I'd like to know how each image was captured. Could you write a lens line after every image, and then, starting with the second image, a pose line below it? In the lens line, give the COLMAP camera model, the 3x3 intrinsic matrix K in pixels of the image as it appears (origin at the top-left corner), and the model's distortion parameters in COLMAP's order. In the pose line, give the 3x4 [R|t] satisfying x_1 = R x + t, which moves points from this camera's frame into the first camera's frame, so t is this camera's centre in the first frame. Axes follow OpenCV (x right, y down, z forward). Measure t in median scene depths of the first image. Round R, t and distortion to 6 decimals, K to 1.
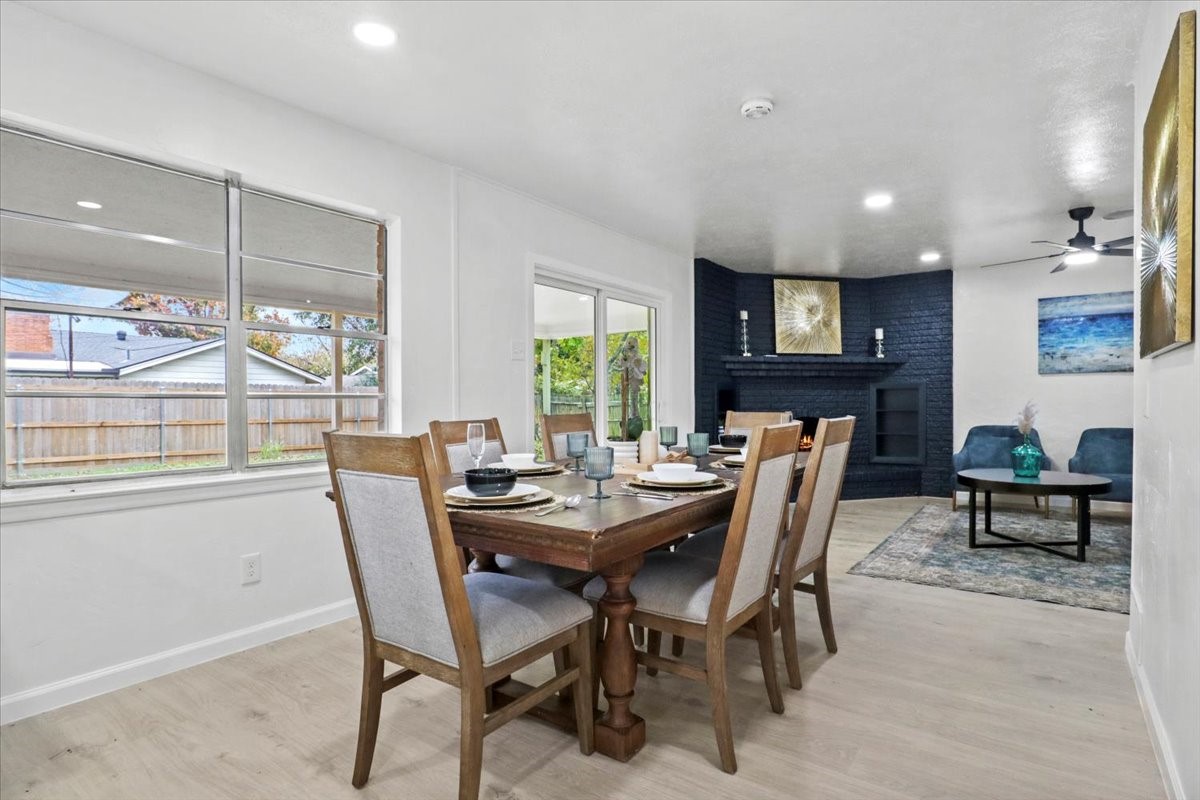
lens RADIAL K [[623.9, 0, 597.5], [0, 623.9, 402.7], [0, 0, 1]] dist [-0.023934, 0.009571]
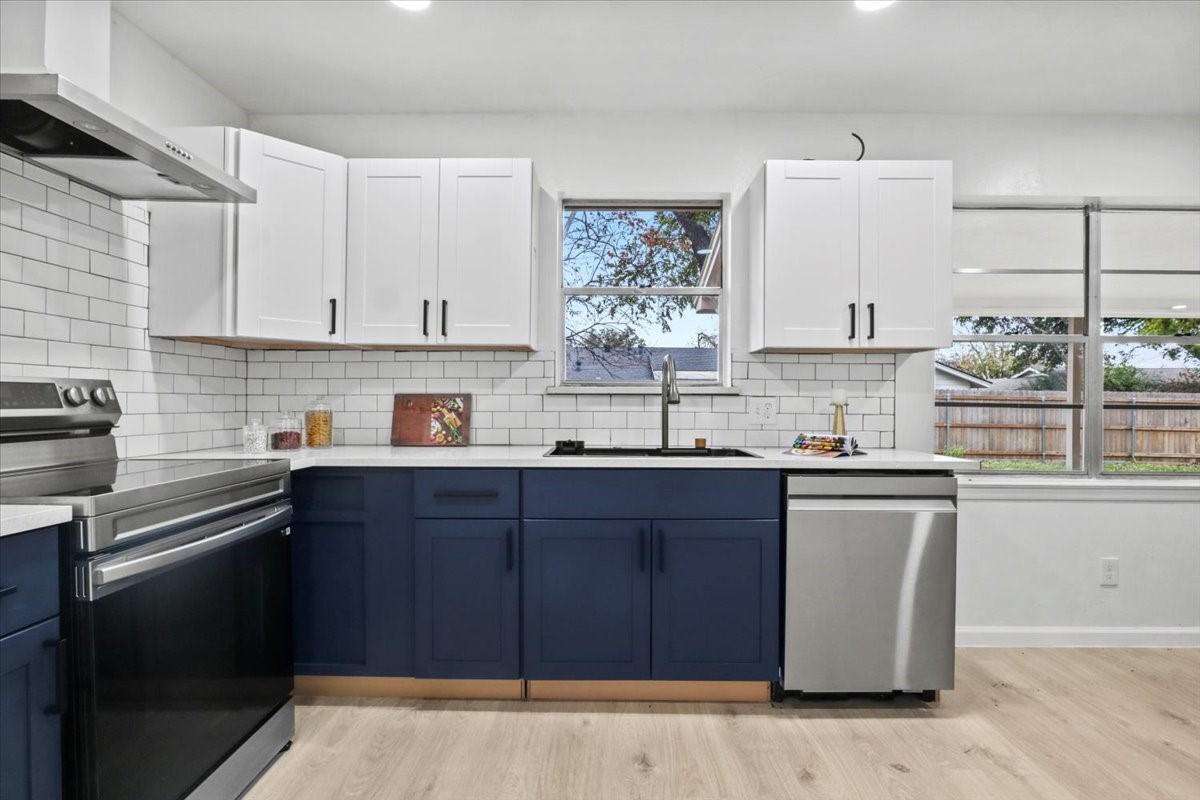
lens RADIAL K [[607.1, 0, 599.5], [0, 607.1, 401.7], [0, 0, 1]] dist [-0.035489, 0.016926]
pose [[0.582348, 0.009693, -0.812882, -0.109229], [-0.014914, 0.999888, 0.001239, -0.003435], [0.812803, 0.011401, 0.582427, -0.130482]]
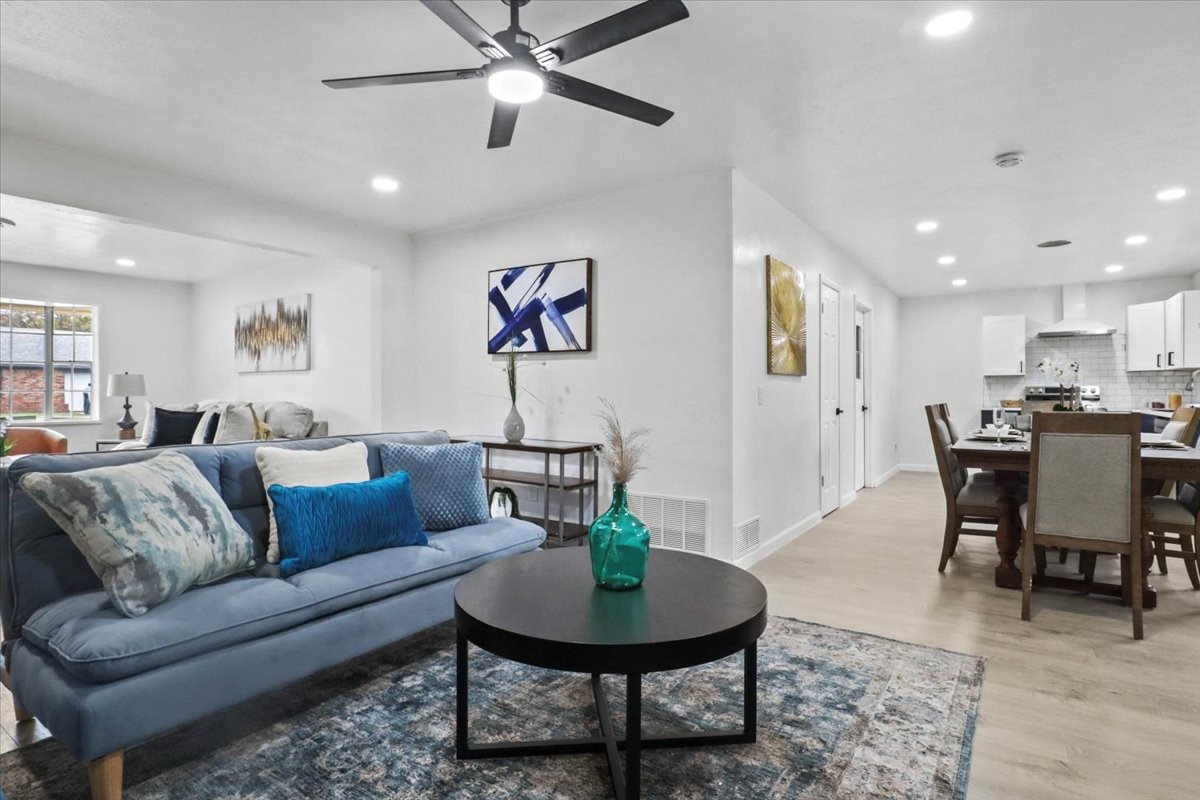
lens RADIAL K [[618.3, 0, 604.7], [0, 618.3, 394.1], [0, 0, 1]] dist [-0.031190, 0.012638]
pose [[-0.999129, 0.004179, -0.041514, 0.513898], [0.003855, 0.999962, 0.007879, -0.008074], [0.041546, 0.007712, -0.999107, 1.009286]]
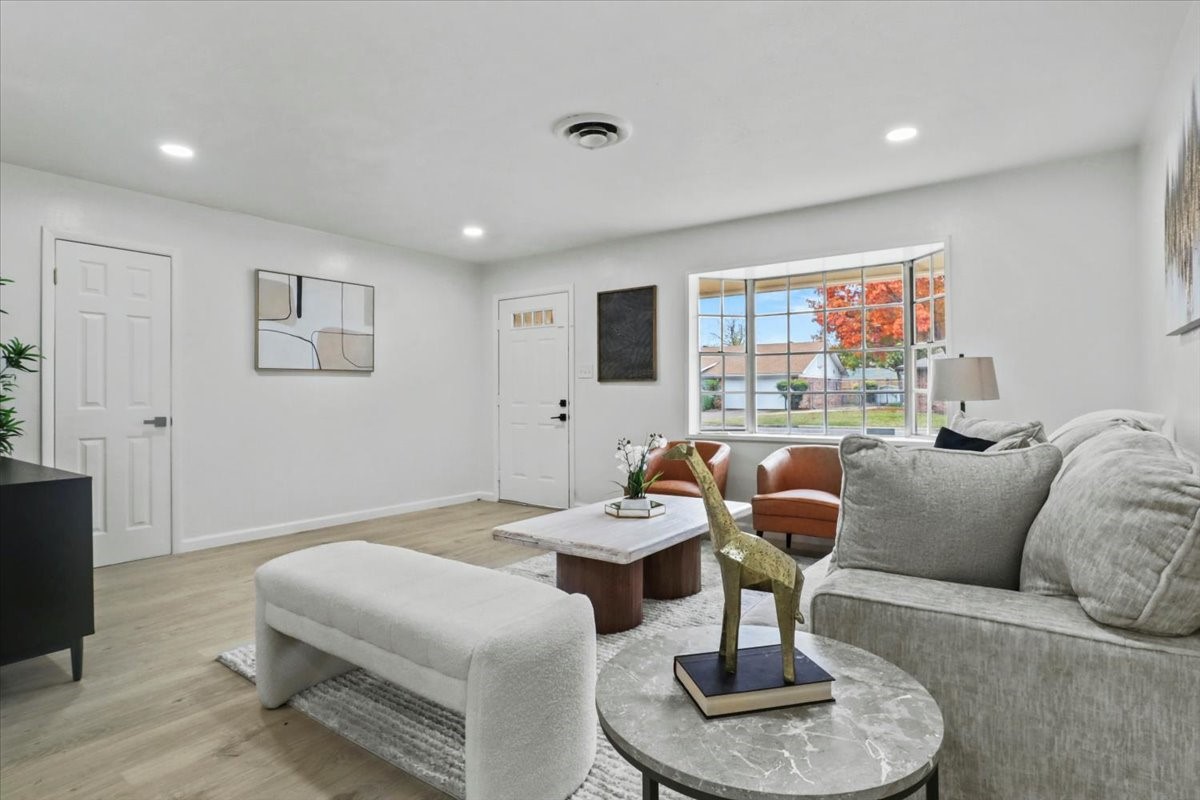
lens RADIAL K [[618.3, 0, 604.7], [0, 618.3, 394.1], [0, 0, 1]] dist [-0.031190, 0.012638]
pose [[-0.005857, 0.004652, 0.999972, 0.760982], [0.012073, 0.999917, -0.004581, -0.006316], [-0.999910, 0.012046, -0.005913, 0.216101]]
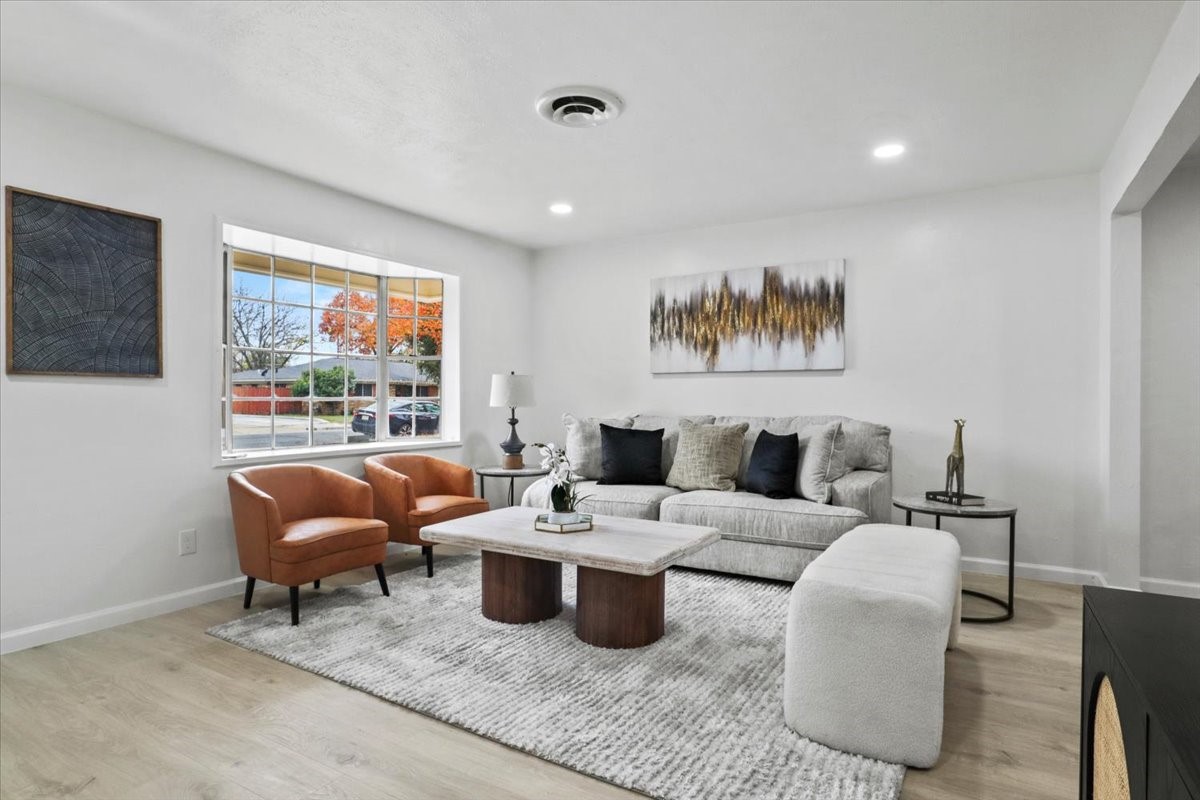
lens RADIAL K [[657.8, 0, 600.0], [0, 657.8, 400.0], [0, 0, 1]] dist [-0.037567, 0.024418]
pose [[-0.996138, 0.002310, -0.087766, 1.287797], [0.001584, 0.999964, 0.008340, -0.013672], [0.087782, 0.008169, -0.996106, 0.699640]]
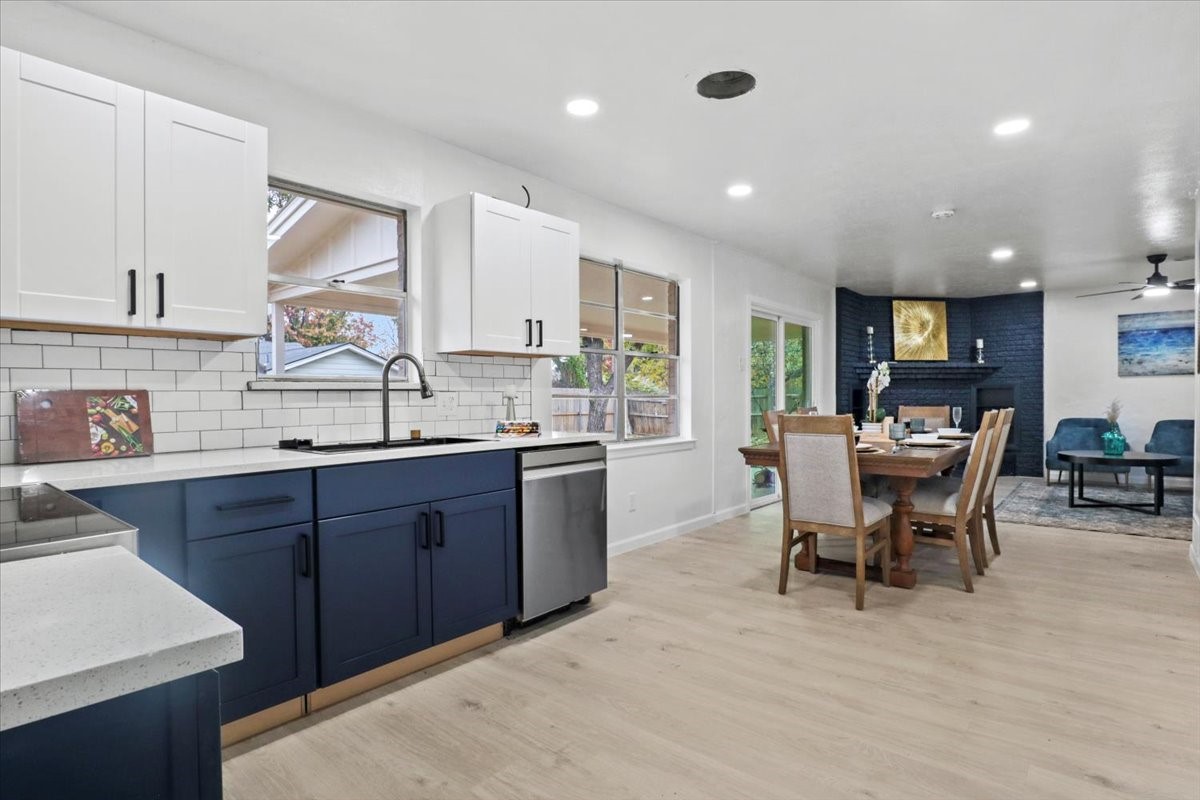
lens RADIAL K [[623.9, 0, 597.5], [0, 623.9, 402.7], [0, 0, 1]] dist [-0.023934, 0.009571]
pose [[0.997892, -0.002210, -0.064866, -0.241400], [0.002432, 0.999991, 0.003343, -0.000388], [0.064858, -0.003494, 0.997888, -0.292431]]
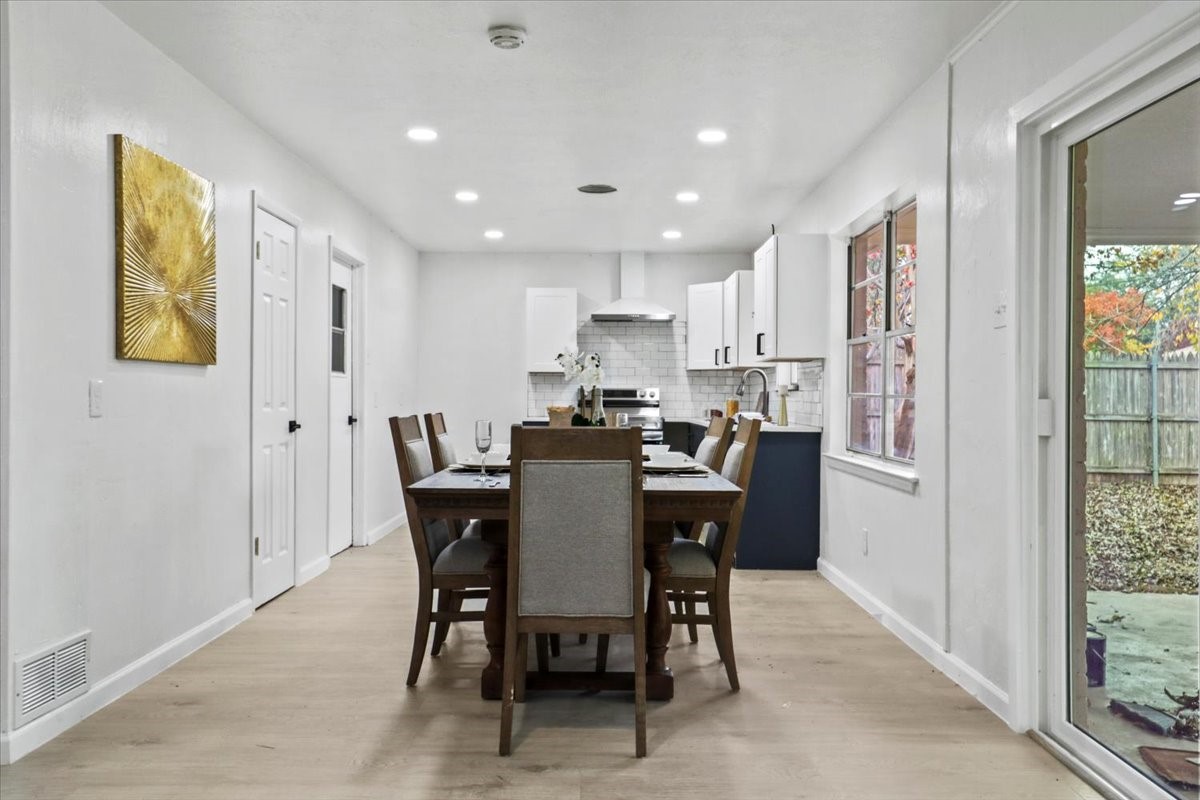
lens RADIAL K [[958.7, 0, 600.0], [0, 958.7, 400.0], [0, 0, 1]] dist [-0.000891, 0.088634]
pose [[-0.807120, 0.000595, -0.590388, 0.410163], [-0.007154, 0.999916, 0.010788, -0.008145], [0.590345, 0.012931, -0.807048, 0.959337]]
